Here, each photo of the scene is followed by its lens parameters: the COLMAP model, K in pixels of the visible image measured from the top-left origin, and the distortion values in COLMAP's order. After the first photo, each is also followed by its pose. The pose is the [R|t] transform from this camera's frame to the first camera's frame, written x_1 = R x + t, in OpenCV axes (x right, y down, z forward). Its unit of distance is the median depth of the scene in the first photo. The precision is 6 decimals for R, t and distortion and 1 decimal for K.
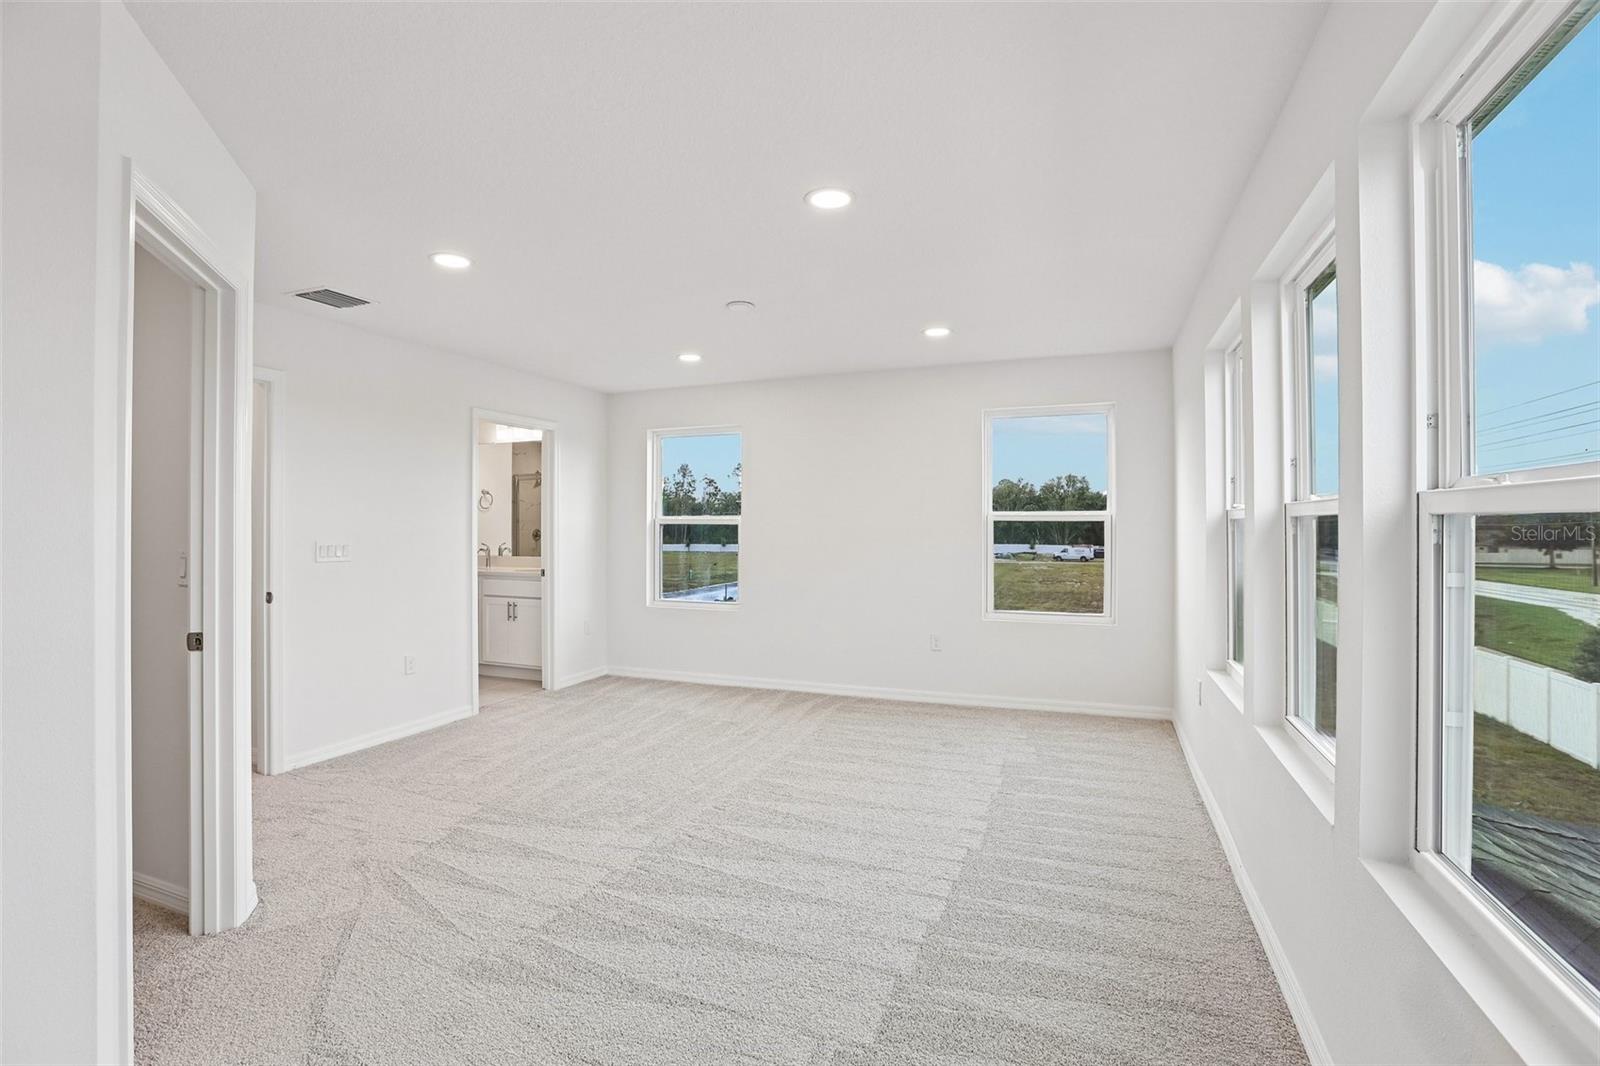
lens RADIAL K [[735.8, 0, 797.8], [0, 735.8, 529.5], [0, 0, 1]] dist [-0.047963, 0.013082]
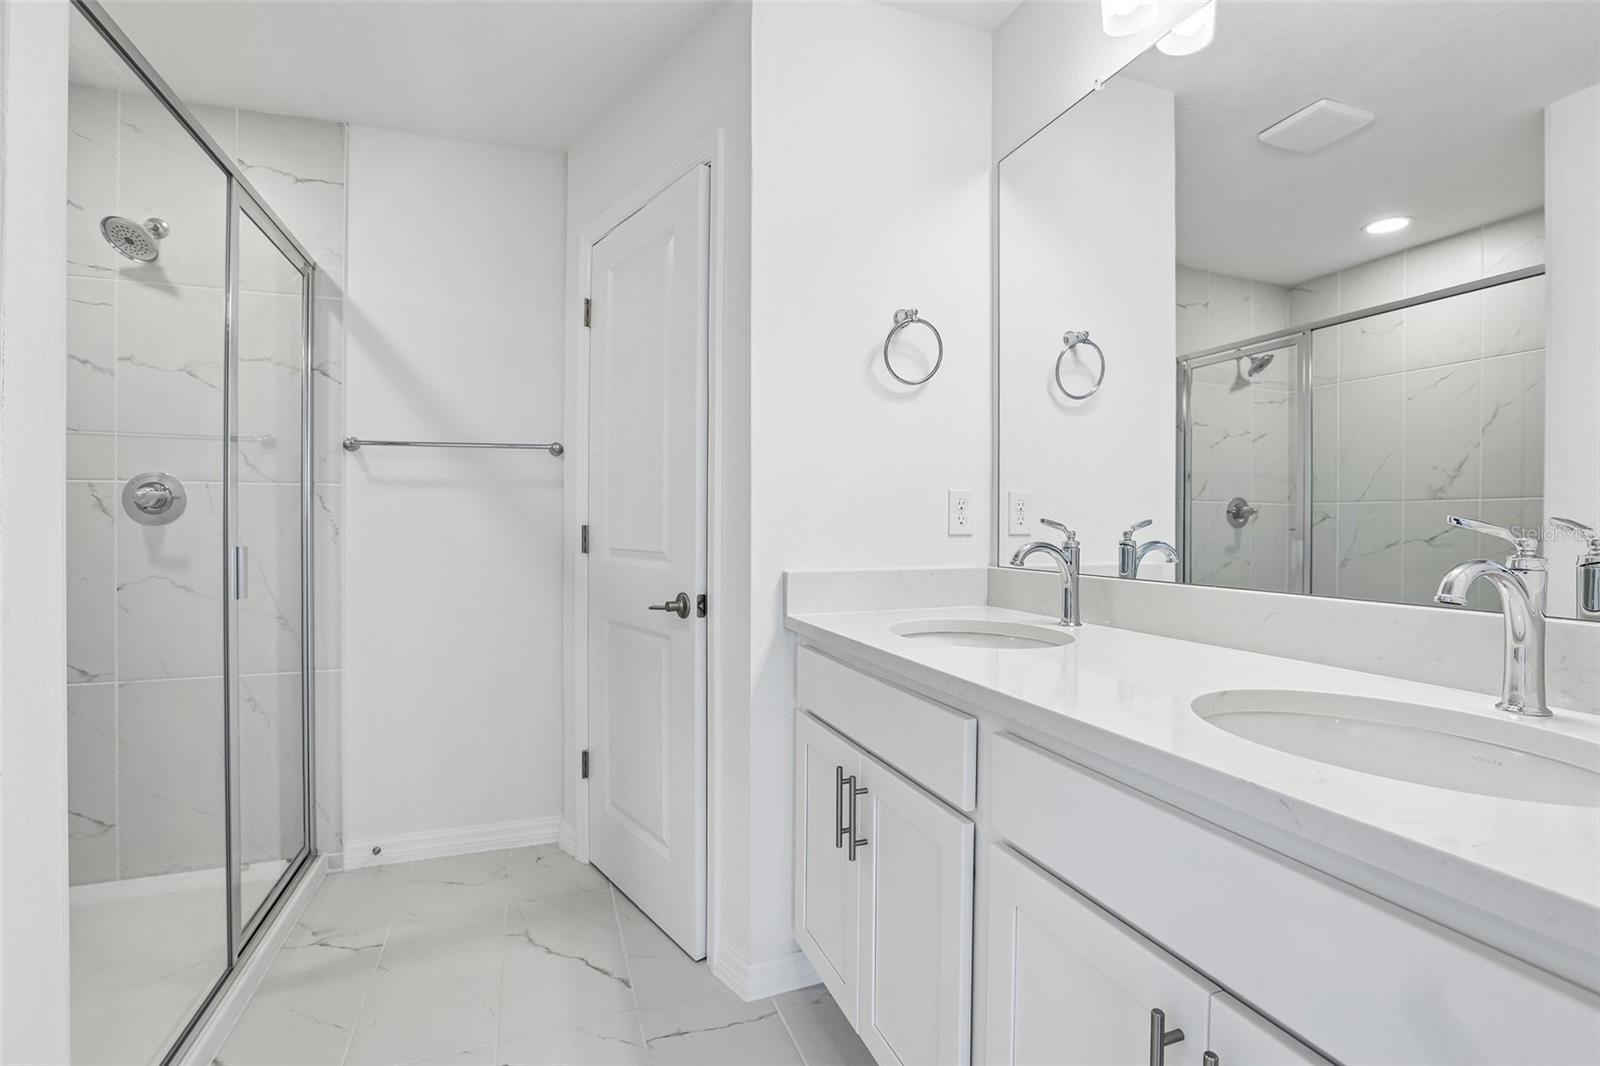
lens RADIAL K [[735.8, 0, 794.5], [0, 735.8, 519.4], [0, 0, 1]] dist [-0.047963, 0.013082]
pose [[0.659591, 0.005365, -0.751606, -0.298929], [-0.003949, 0.999985, 0.003672, 0.017458], [0.751615, 0.000546, 0.659602, 0.757456]]
